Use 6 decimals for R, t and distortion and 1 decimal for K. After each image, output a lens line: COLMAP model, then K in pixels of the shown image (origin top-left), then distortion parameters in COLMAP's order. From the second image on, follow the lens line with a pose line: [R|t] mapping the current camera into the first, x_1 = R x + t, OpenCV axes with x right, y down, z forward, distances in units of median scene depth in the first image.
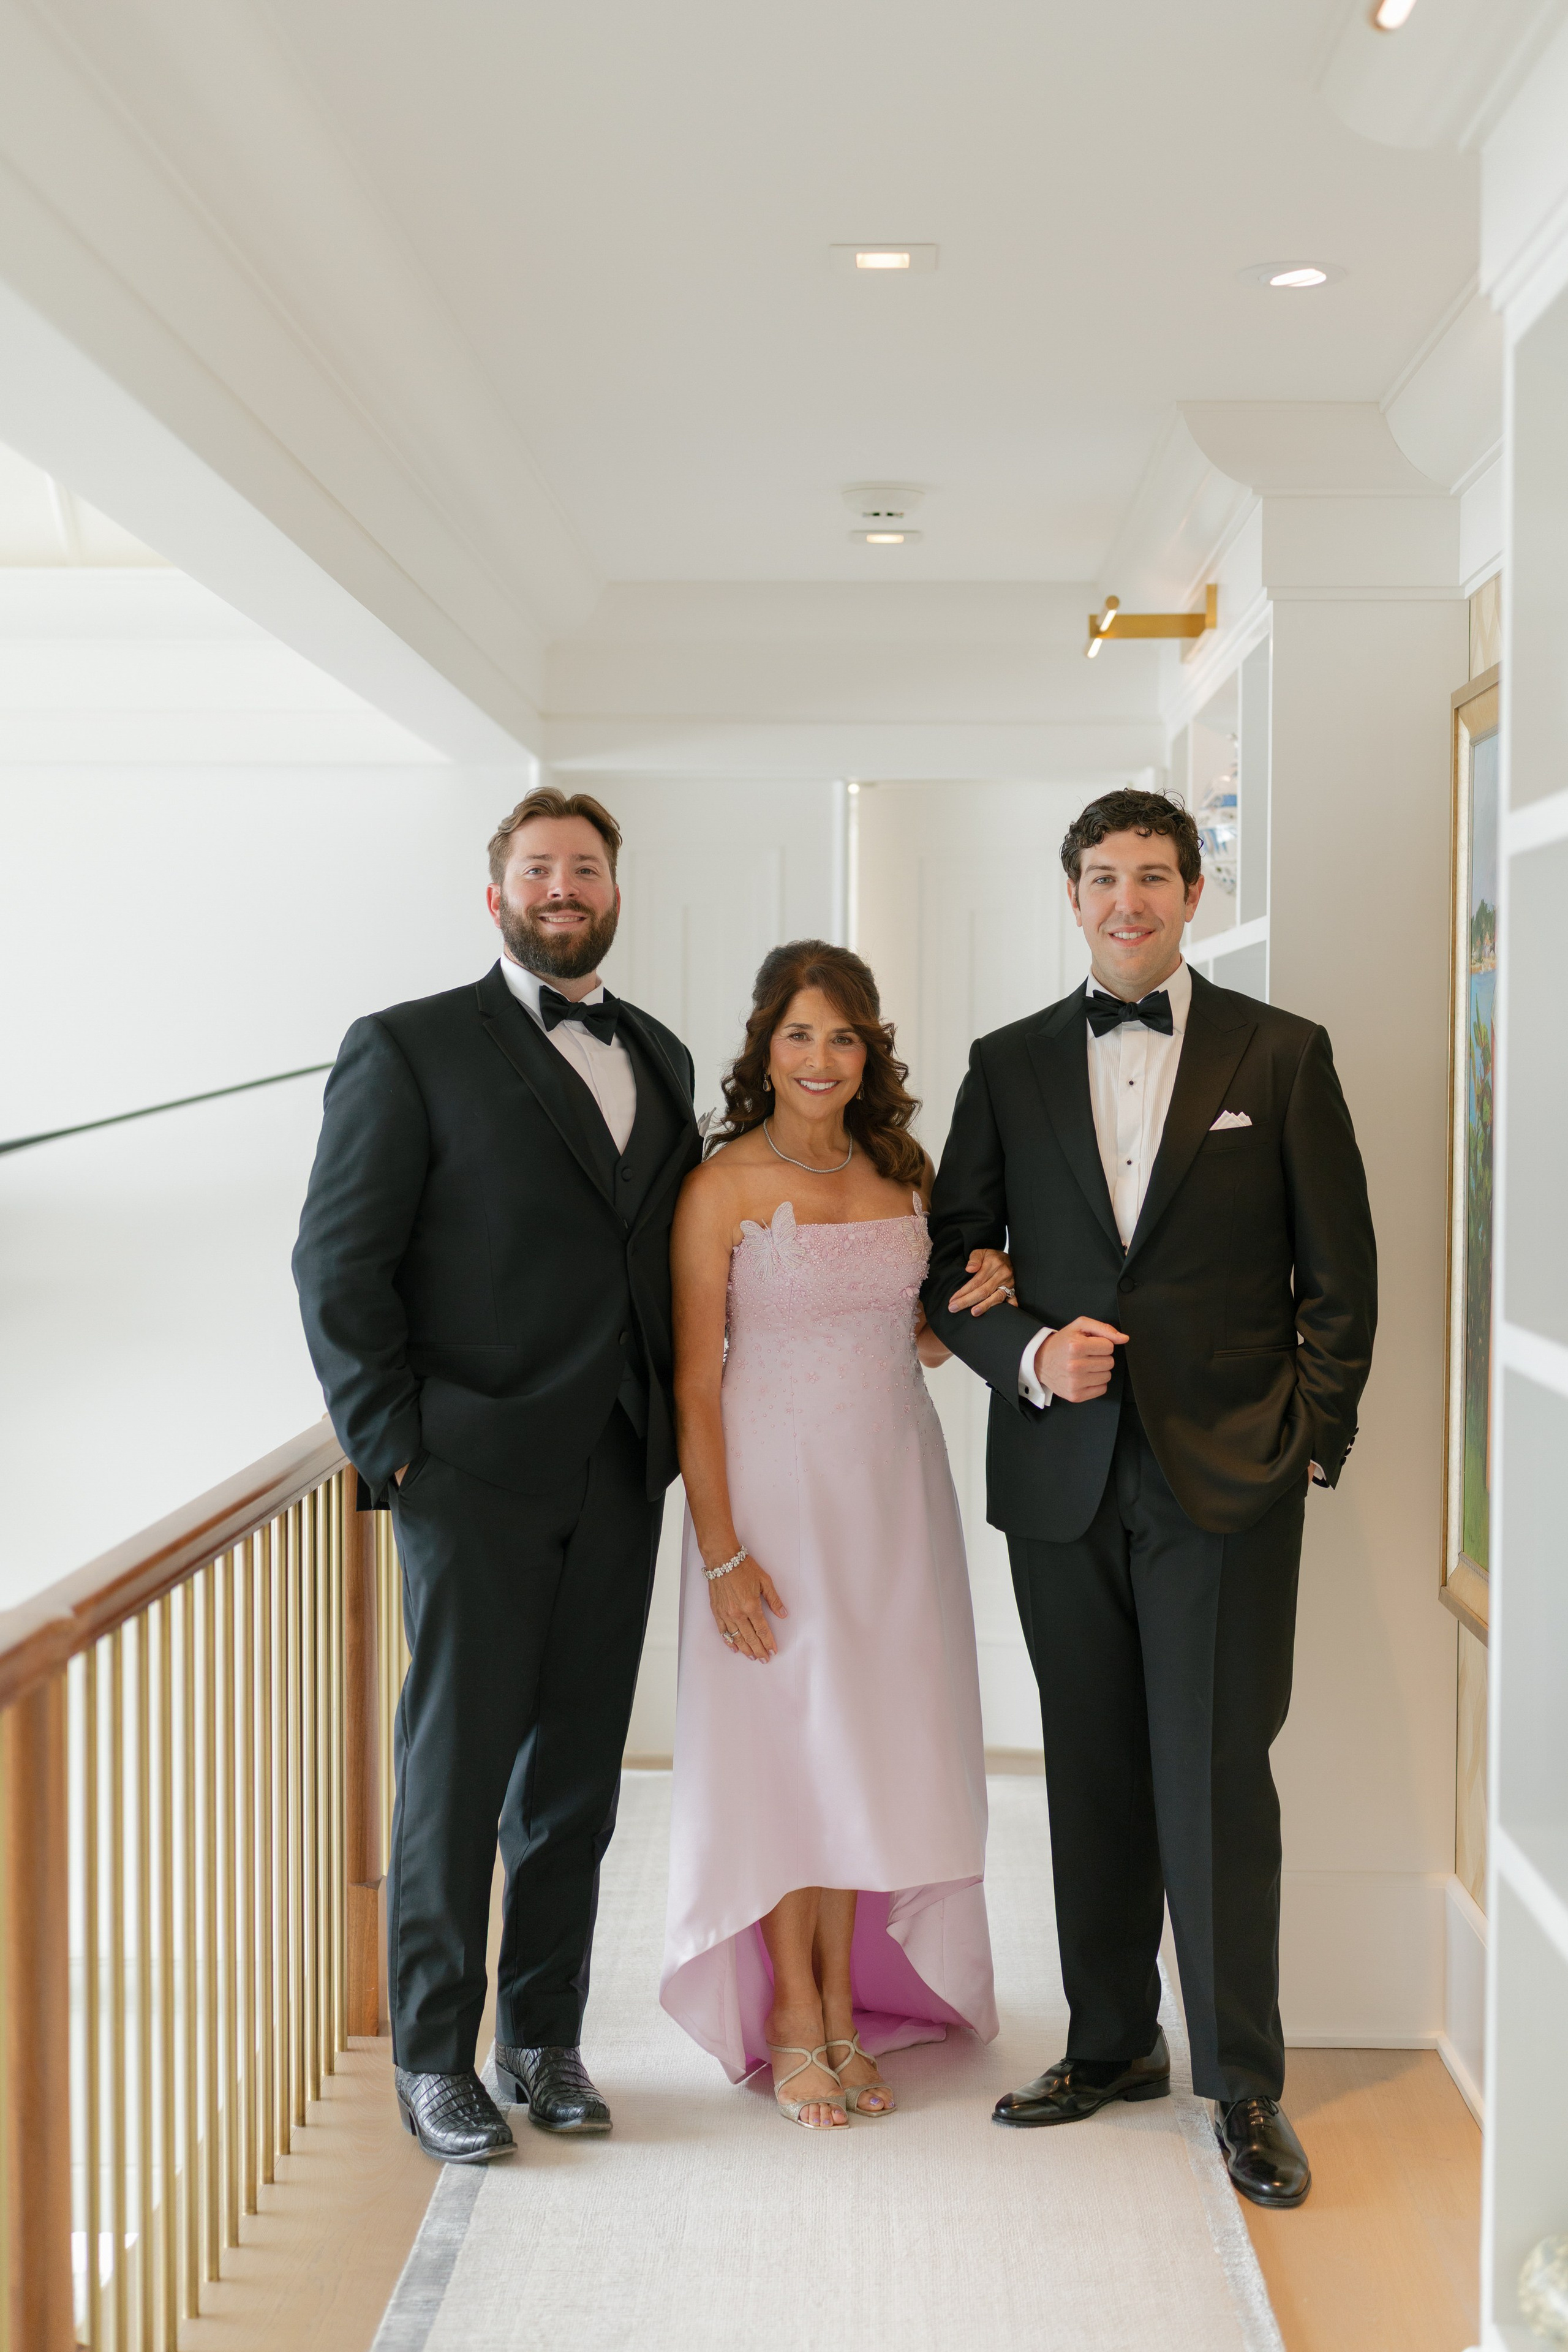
lens RADIAL K [[3246.3, 0, 779.7], [0, 3246.3, 1172.6], [0, 0, 1]] dist [-0.189822, 0.716459]
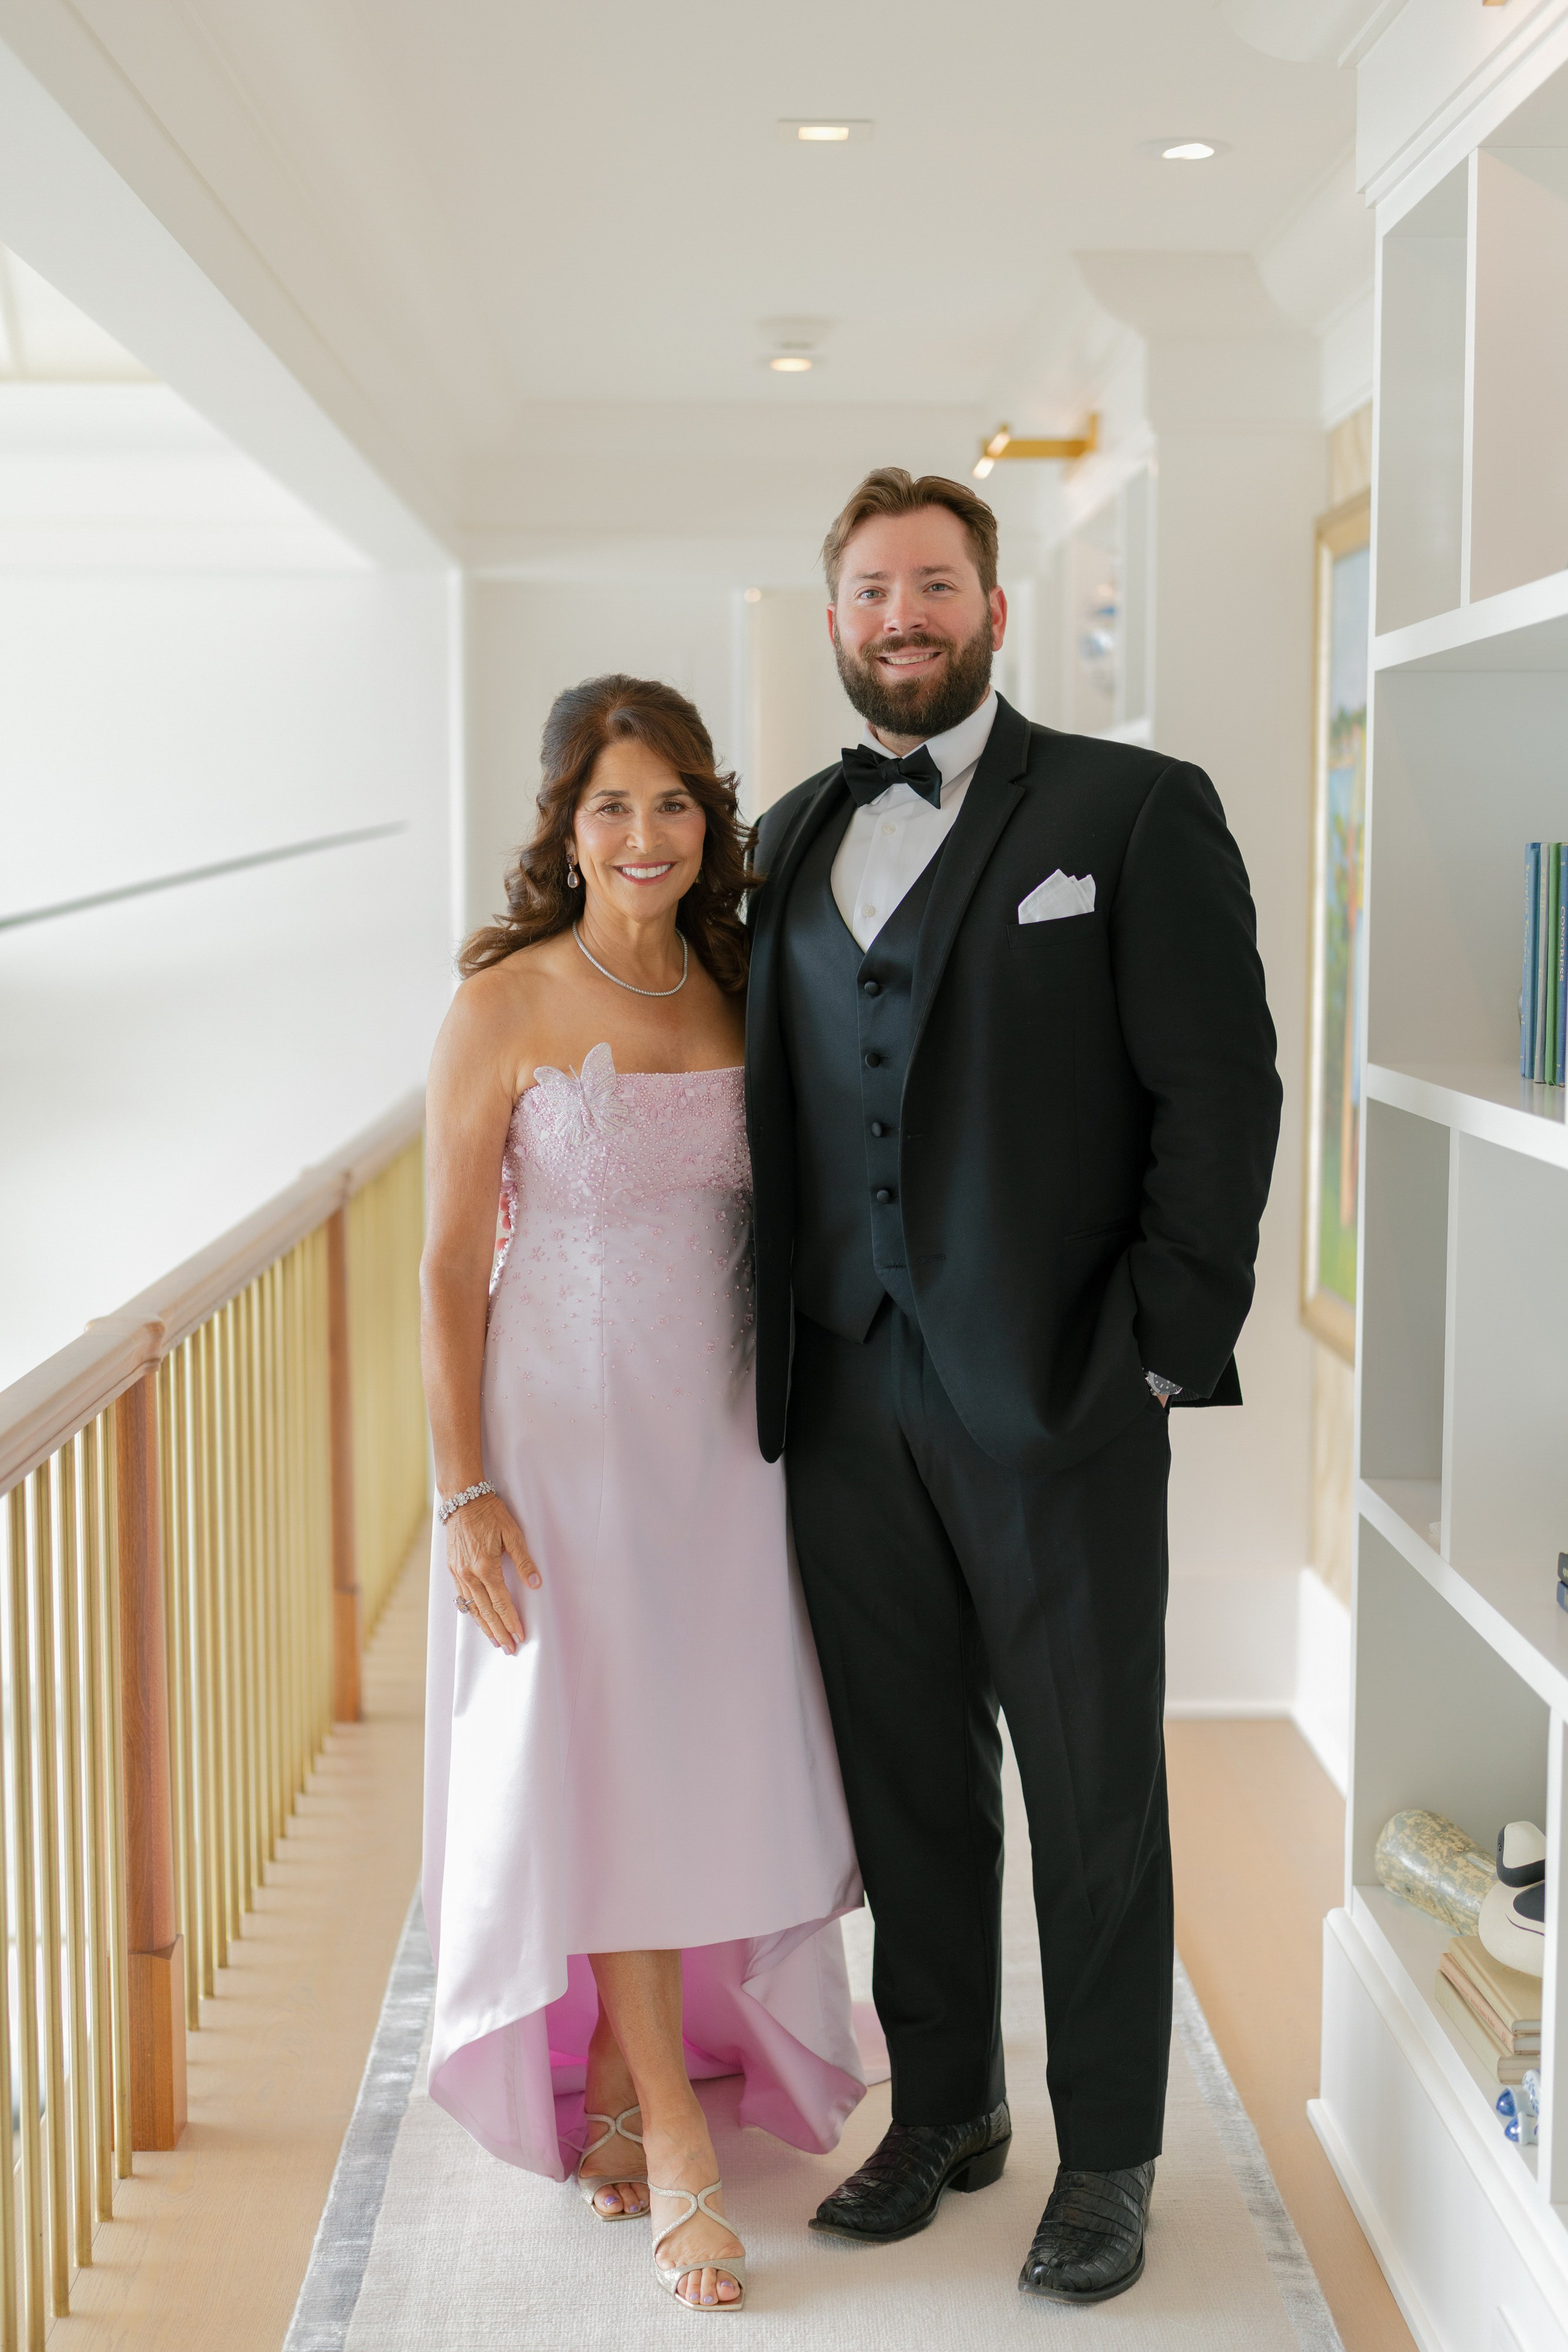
lens RADIAL K [[3293.0, 0, 786.9], [0, 3293.0, 1176.4], [0, 0, 1]] dist [-0.040028, 0.010546]
pose [[0.998218, -0.006626, 0.059304, -0.043565], [0.002763, 0.997882, 0.064984, 0.004935], [-0.059609, -0.064705, 0.996123, -0.142553]]
